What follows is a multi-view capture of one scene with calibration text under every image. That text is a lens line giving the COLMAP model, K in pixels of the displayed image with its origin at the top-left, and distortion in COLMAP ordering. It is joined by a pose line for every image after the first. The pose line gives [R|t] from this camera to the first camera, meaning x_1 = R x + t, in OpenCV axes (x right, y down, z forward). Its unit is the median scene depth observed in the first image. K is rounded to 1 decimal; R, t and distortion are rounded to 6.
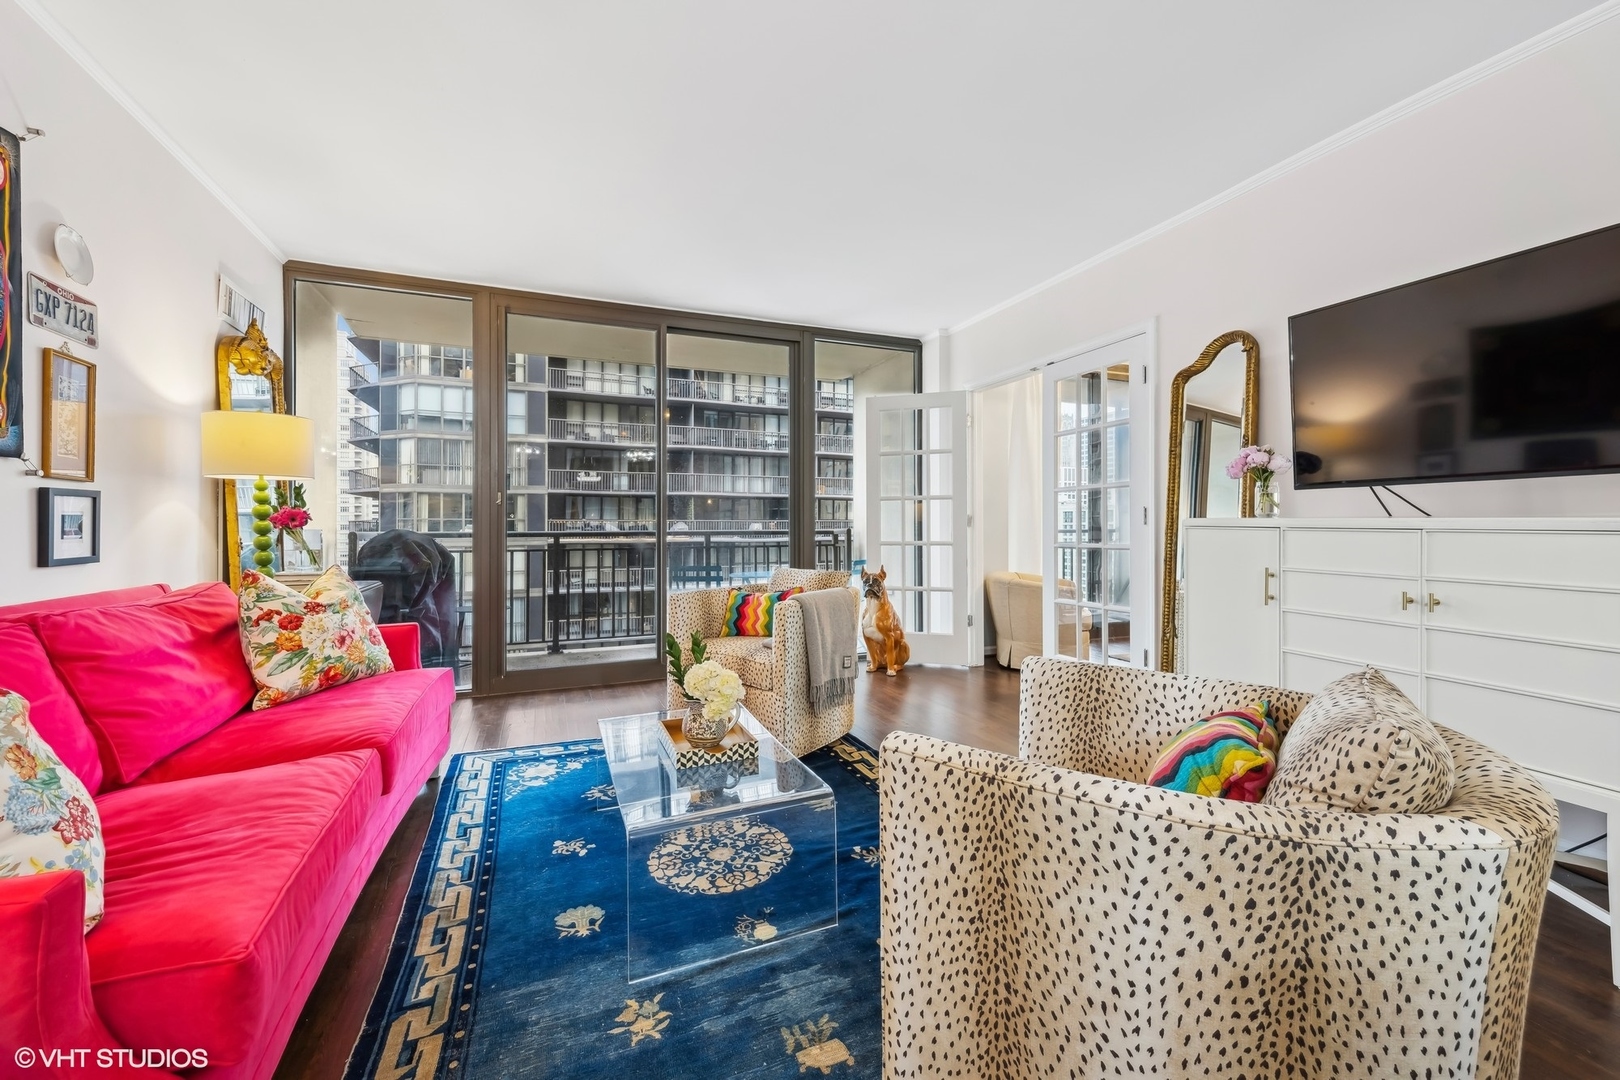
lens RADIAL K [[660.5, 0, 814.6], [0, 660.5, 523.9], [0, 0, 1]] dist [0.006586, 0.001374]
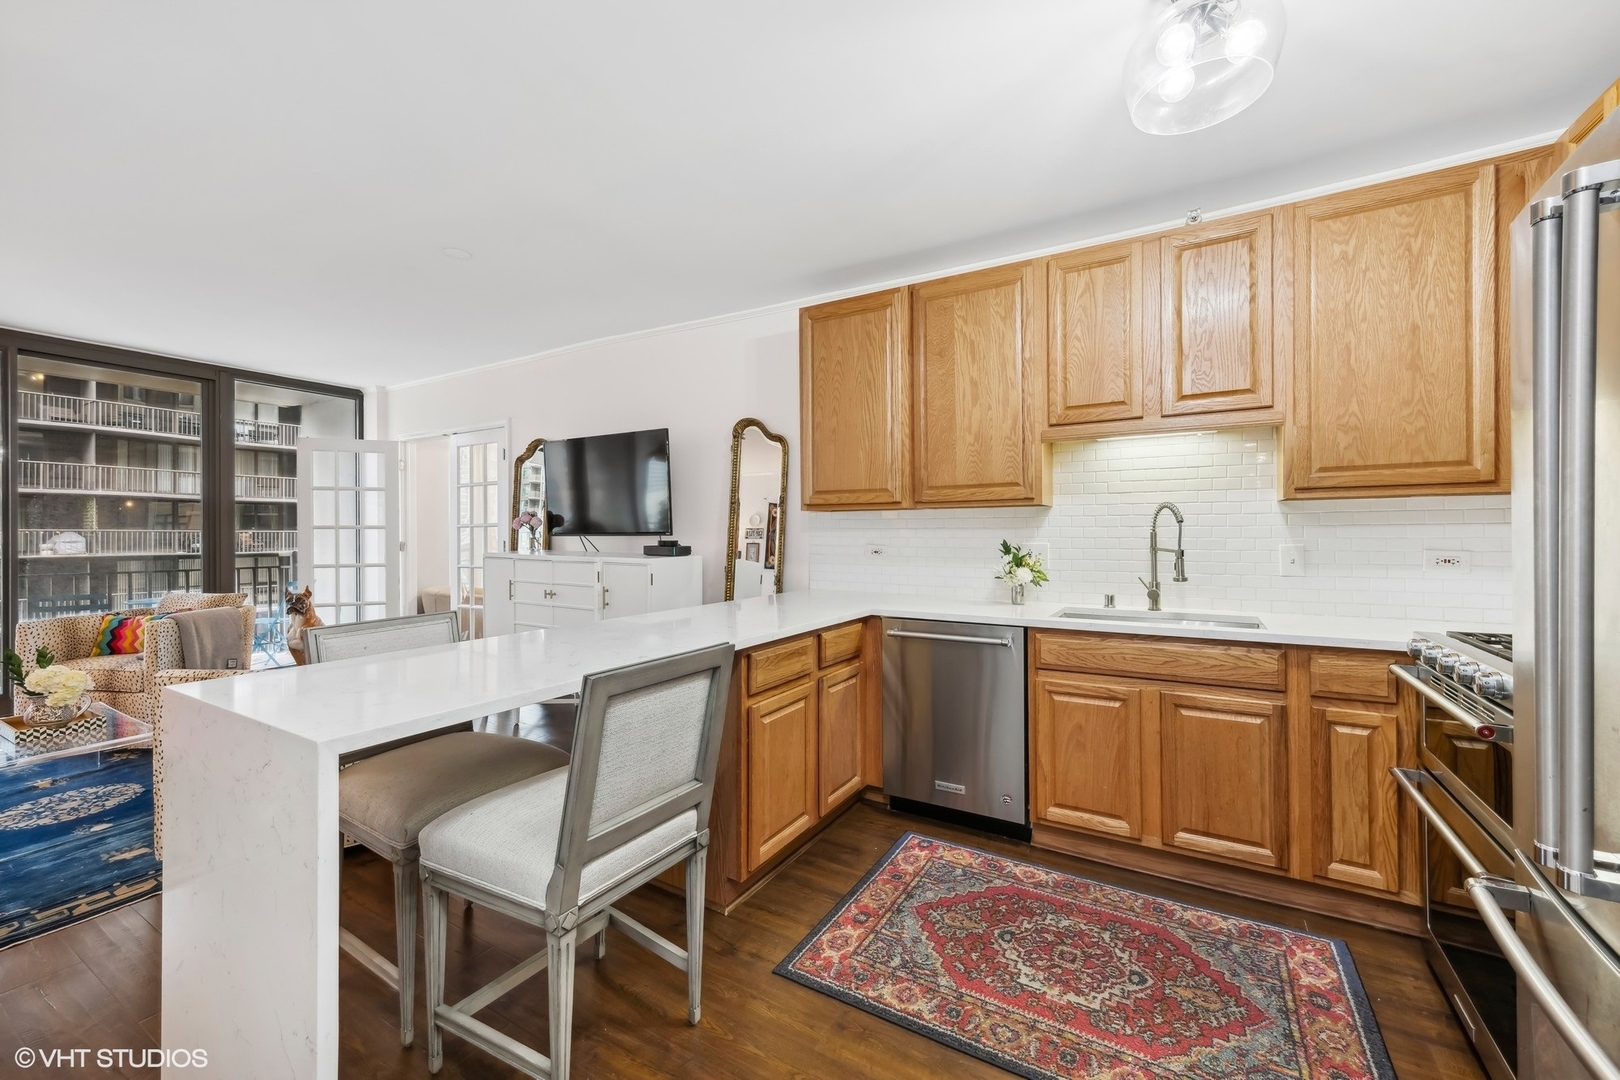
lens RADIAL K [[660.5, 0, 841.2], [0, 660.5, 535.0], [0, 0, 1]] dist [0.006586, 0.001374]
pose [[0.794087, -0.001096, 0.607803, 0.138392], [-0.002498, 0.999984, 0.005066, -0.036009], [-0.607799, -0.005541, 0.794072, -0.515601]]
